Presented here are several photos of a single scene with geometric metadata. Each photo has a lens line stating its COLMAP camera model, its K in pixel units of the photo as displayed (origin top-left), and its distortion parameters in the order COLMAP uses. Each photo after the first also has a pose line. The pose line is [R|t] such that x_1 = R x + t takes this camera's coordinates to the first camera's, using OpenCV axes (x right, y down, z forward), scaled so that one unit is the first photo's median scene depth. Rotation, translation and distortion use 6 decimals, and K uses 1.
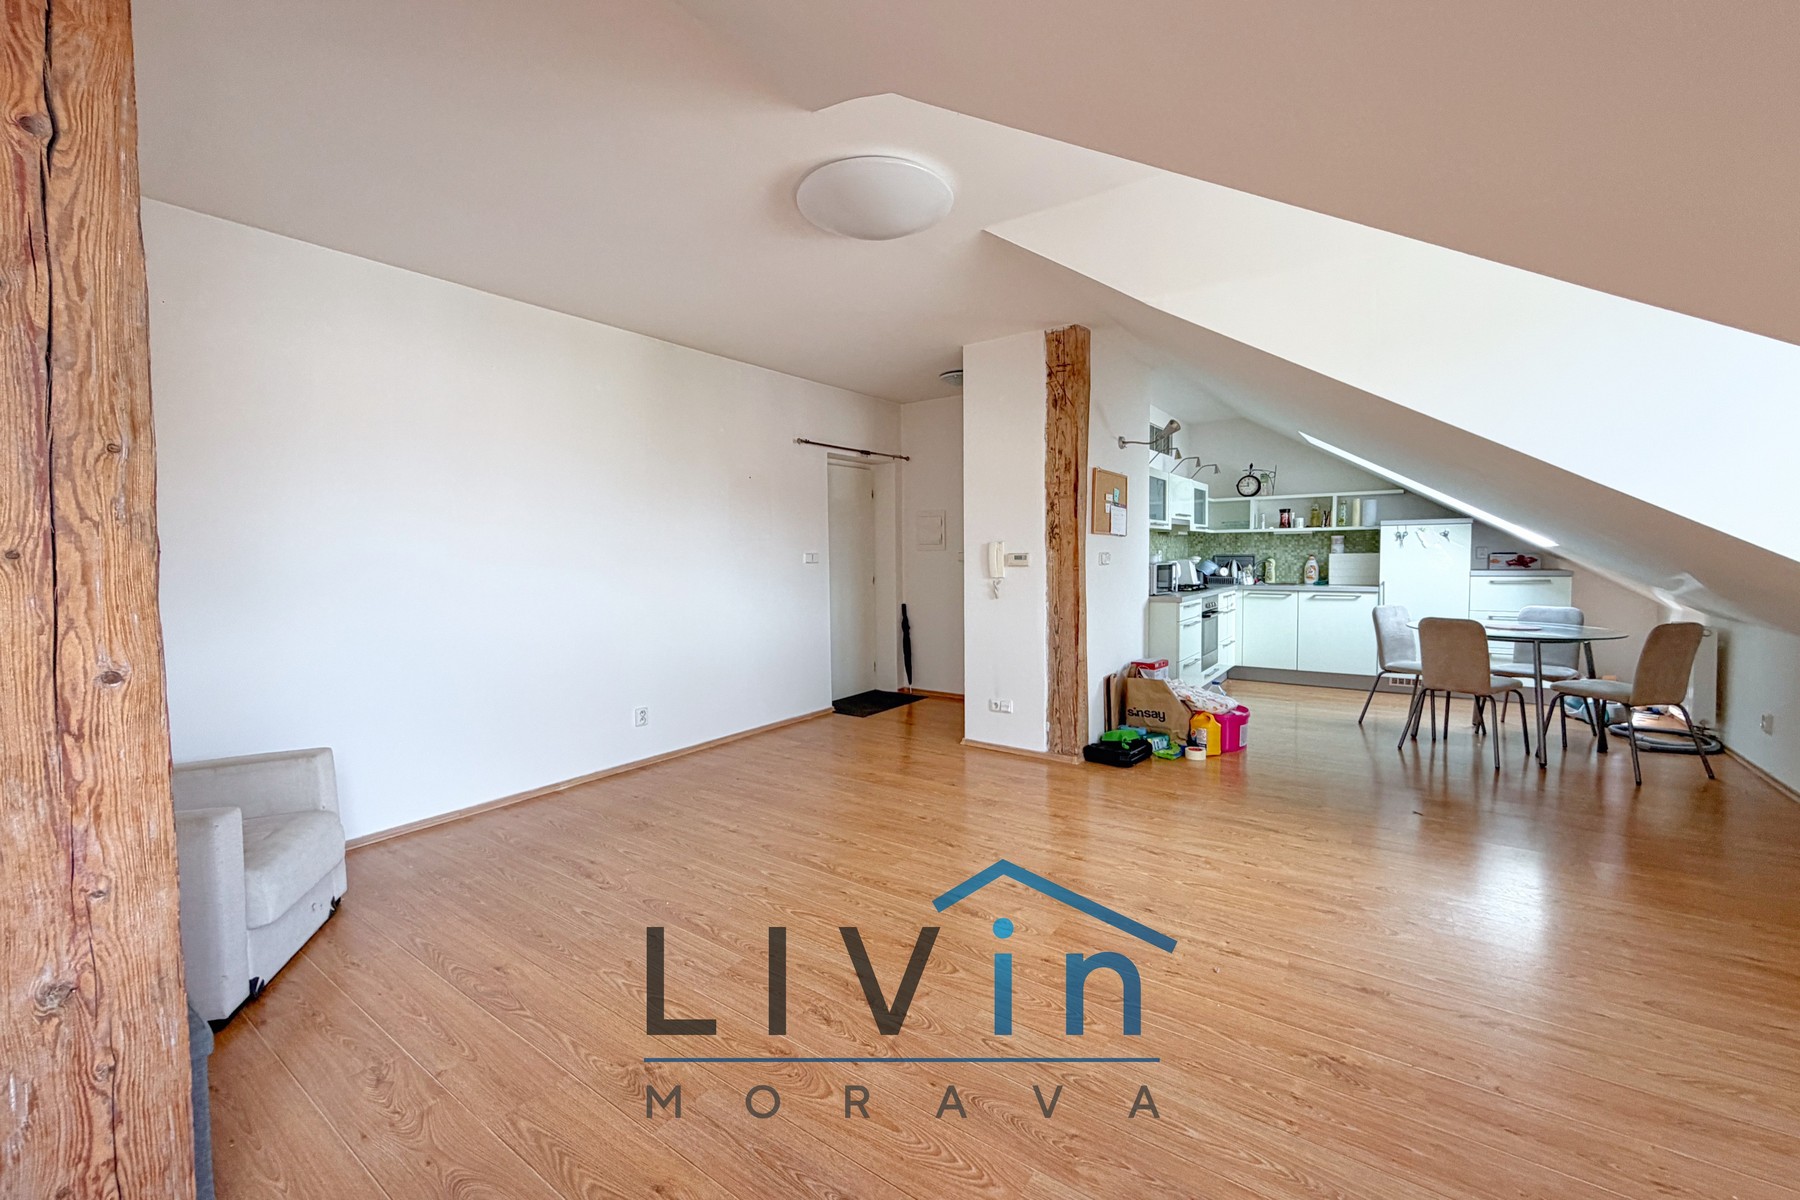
lens RADIAL K [[717.7, 0, 891.3], [0, 717.7, 592.8], [0, 0, 1]] dist [-0.000485, 0.000227]
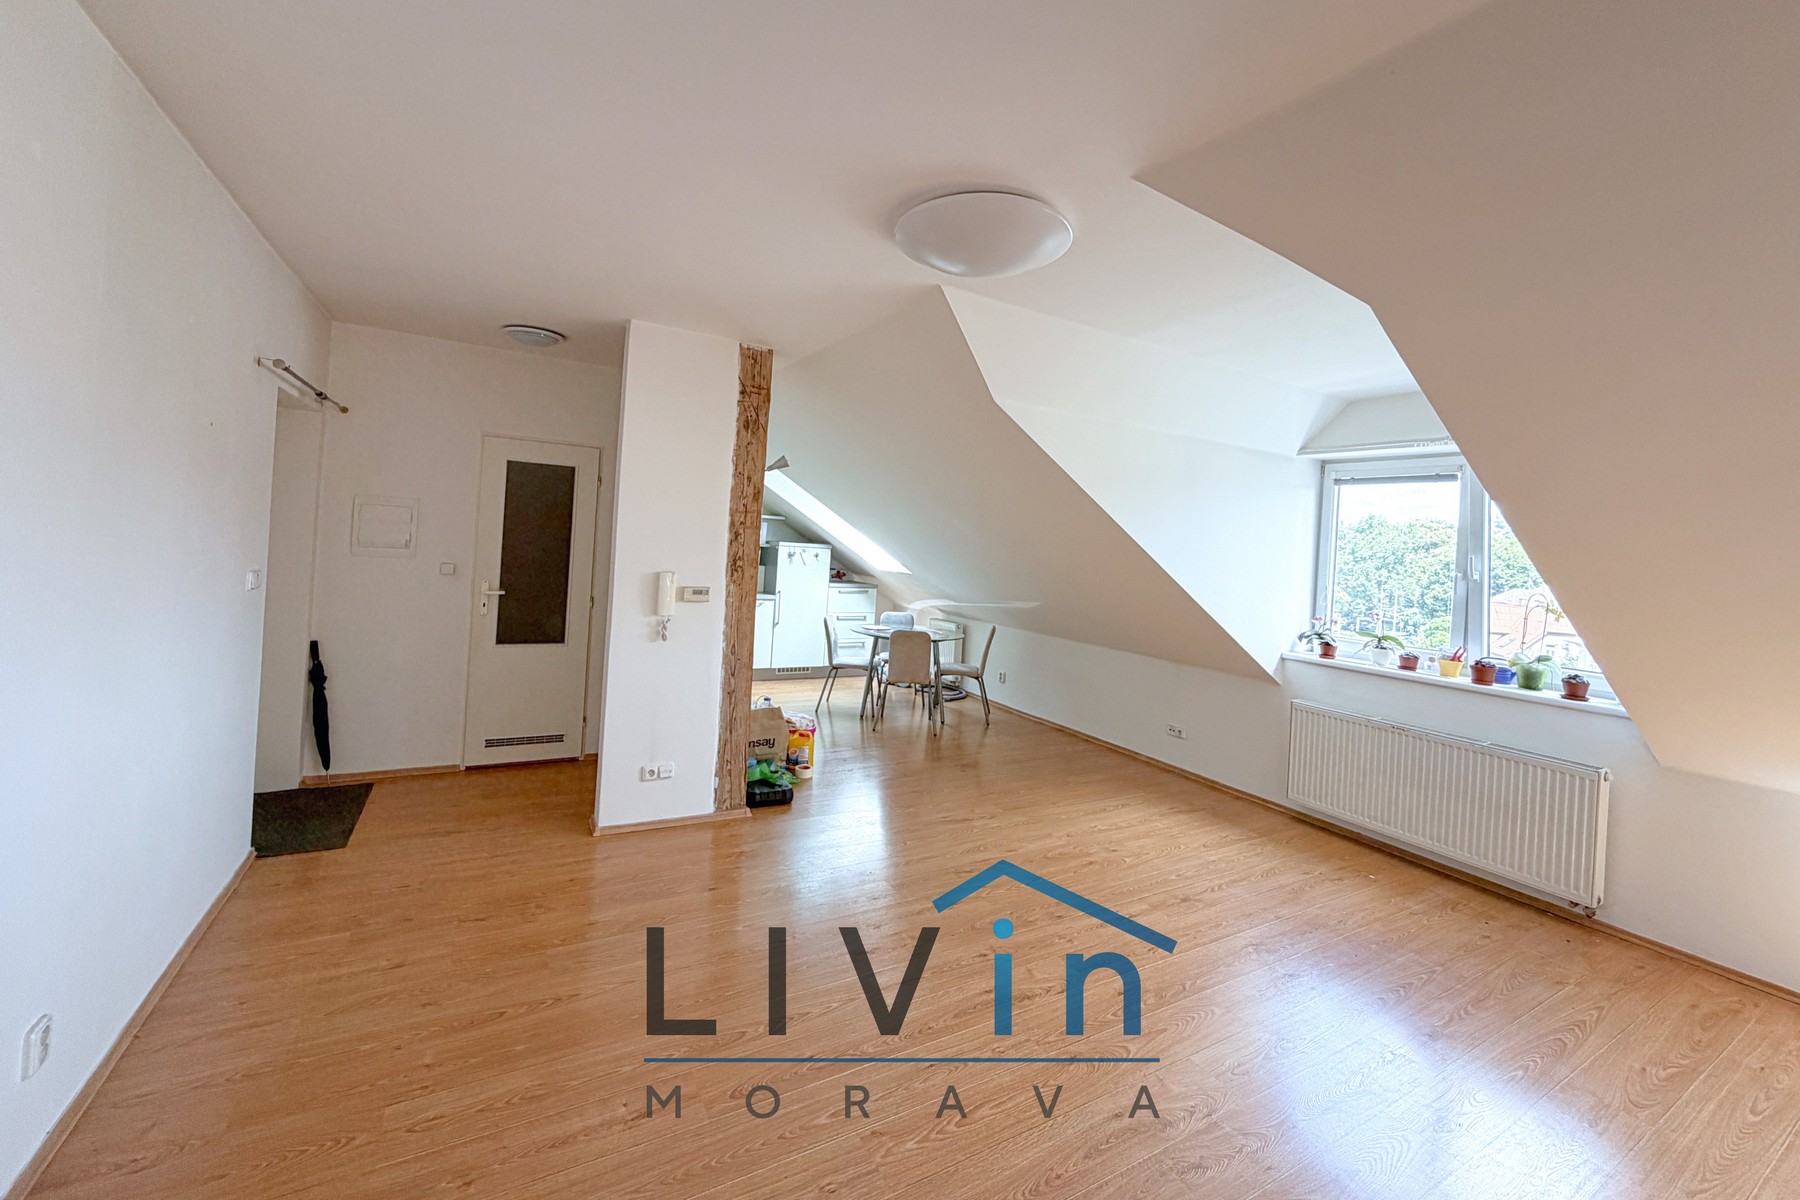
lens RADIAL K [[717.7, 0, 896.5], [0, 717.7, 544.6], [0, 0, 1]] dist [-0.000485, 0.000227]
pose [[0.408165, 0.037062, 0.912156, -0.517338], [-0.017199, 0.999310, -0.032907, -0.083255], [-0.912746, -0.002257, 0.408521, 0.442481]]
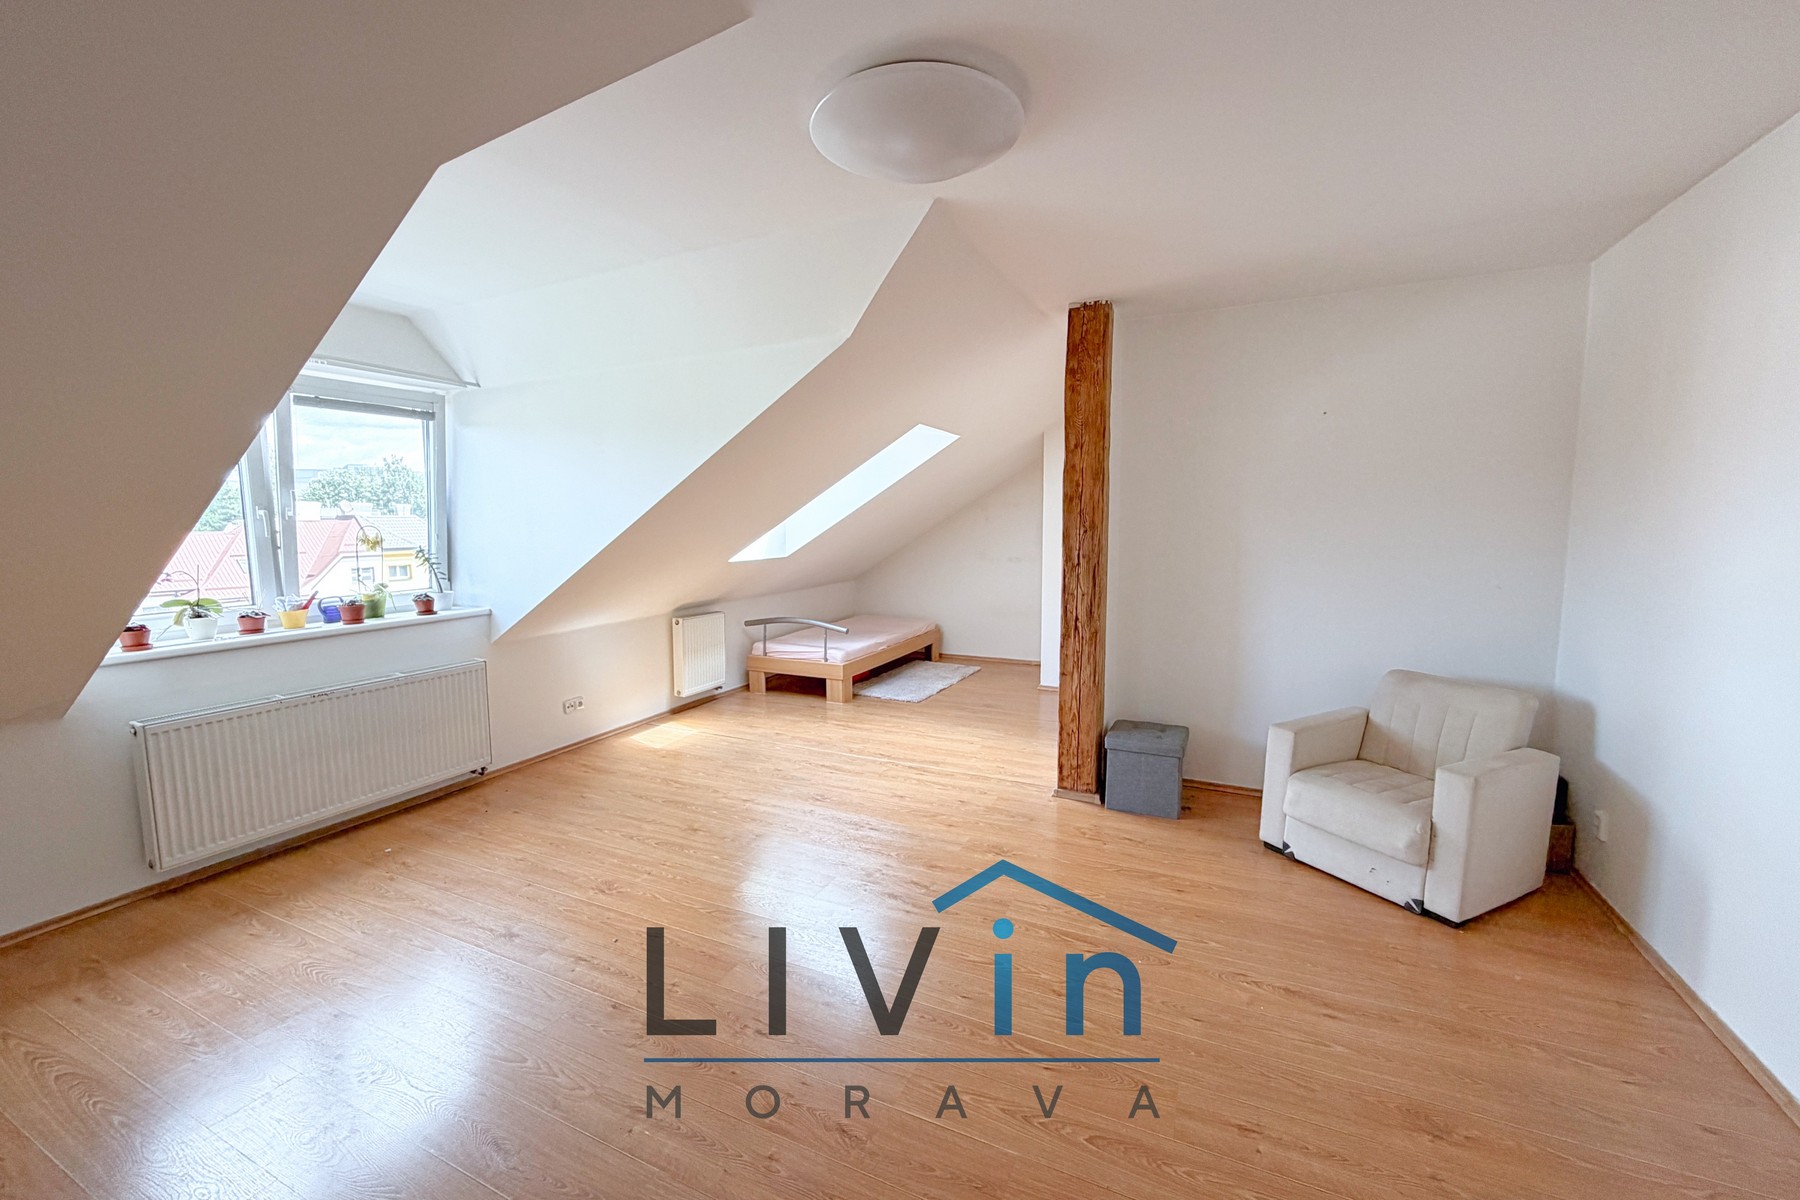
lens RADIAL K [[717.7, 0, 892.7], [0, 717.7, 599.5], [0, 0, 1]] dist [-0.000485, 0.000227]
pose [[-0.983405, 0.041864, -0.176528, 0.091062], [0.011634, 0.985562, 0.168917, -0.118300], [0.181051, 0.164060, -0.969693, 1.077362]]
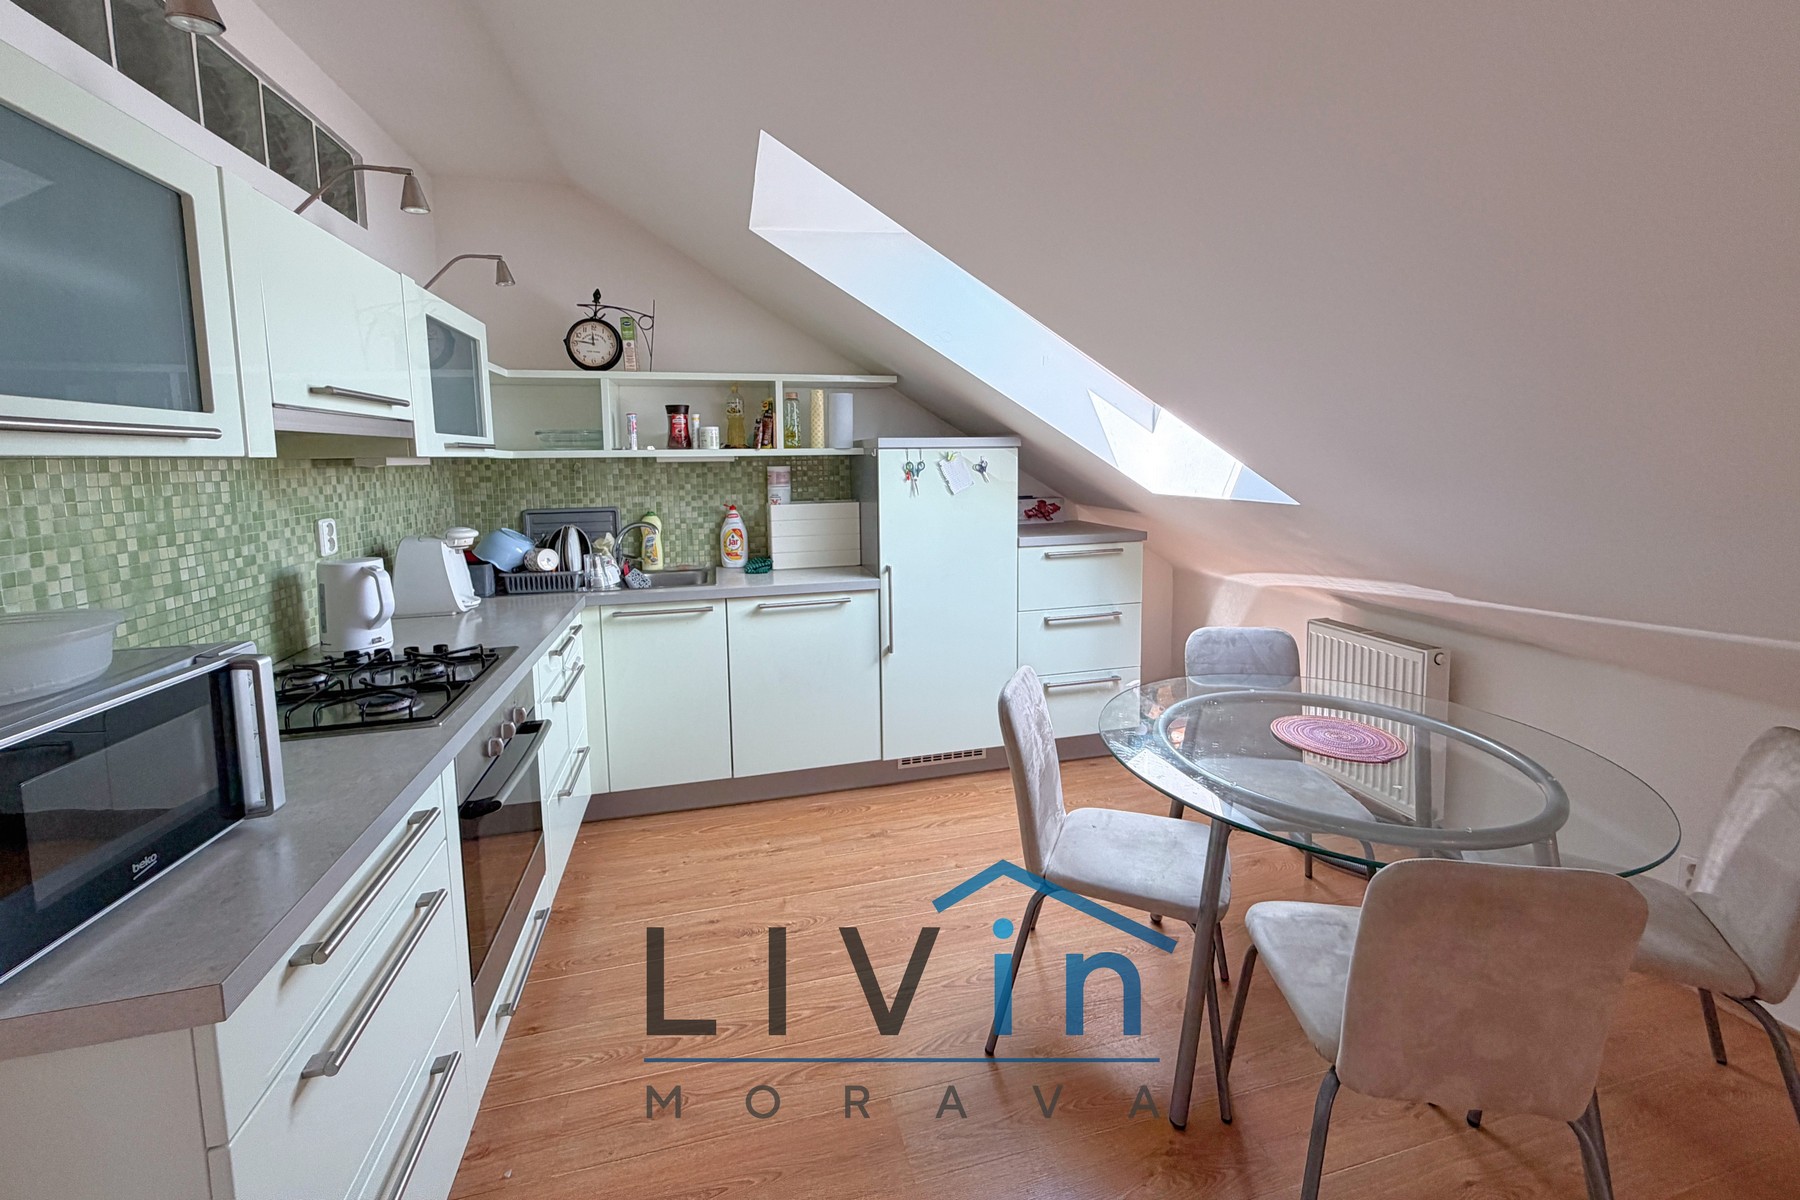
lens RADIAL K [[717.7, 0, 895.6], [0, 717.7, 521.8], [0, 0, 1]] dist [-0.000485, 0.000227]
pose [[0.641533, -0.066205, 0.764233, 0.470472], [0.046872, 0.997790, 0.047091, -0.096124], [-0.765662, 0.005611, 0.643219, 0.986381]]
